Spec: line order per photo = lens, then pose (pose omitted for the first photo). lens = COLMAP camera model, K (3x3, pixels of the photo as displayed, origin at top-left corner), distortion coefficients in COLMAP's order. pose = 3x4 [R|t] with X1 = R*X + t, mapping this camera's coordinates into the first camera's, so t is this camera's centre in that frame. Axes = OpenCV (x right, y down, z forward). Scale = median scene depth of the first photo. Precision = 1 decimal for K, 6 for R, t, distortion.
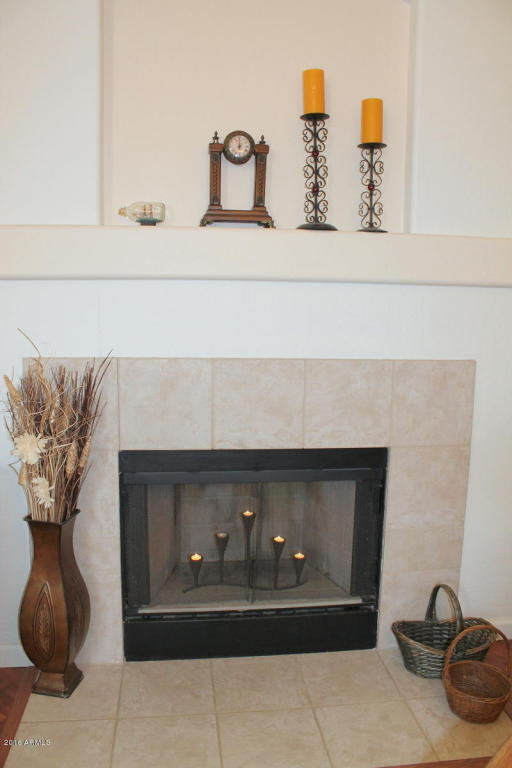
lens RADIAL K [[671.8, 0, 253.3], [0, 671.8, 394.5], [0, 0, 1]] dist [-0.178712, 0.179783]
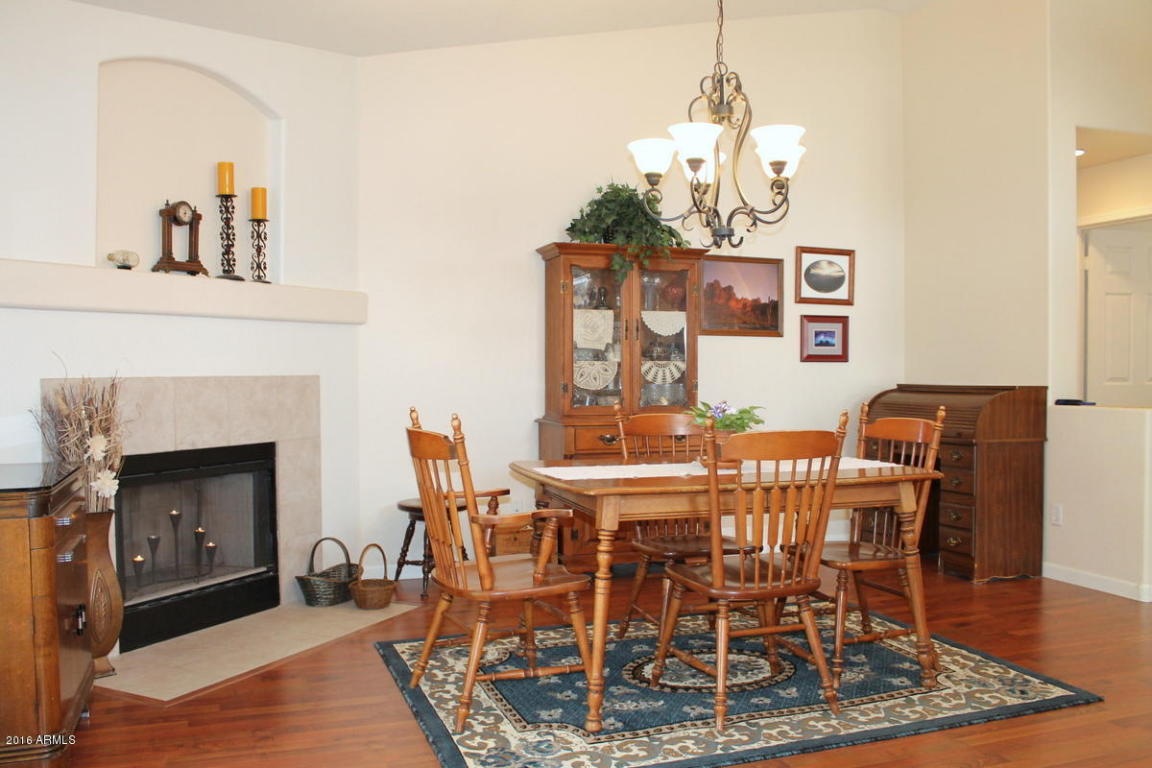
lens RADIAL K [[1007.8, 0, 575.1], [0, 1007.8, 407.1], [0, 0, 1]] dist [-0.178712, 0.179783]
pose [[0.543873, -0.050178, 0.837666, -1.200649], [0.135210, 0.990408, -0.028461, 0.156567], [-0.828203, 0.128740, 0.545441, -0.625630]]
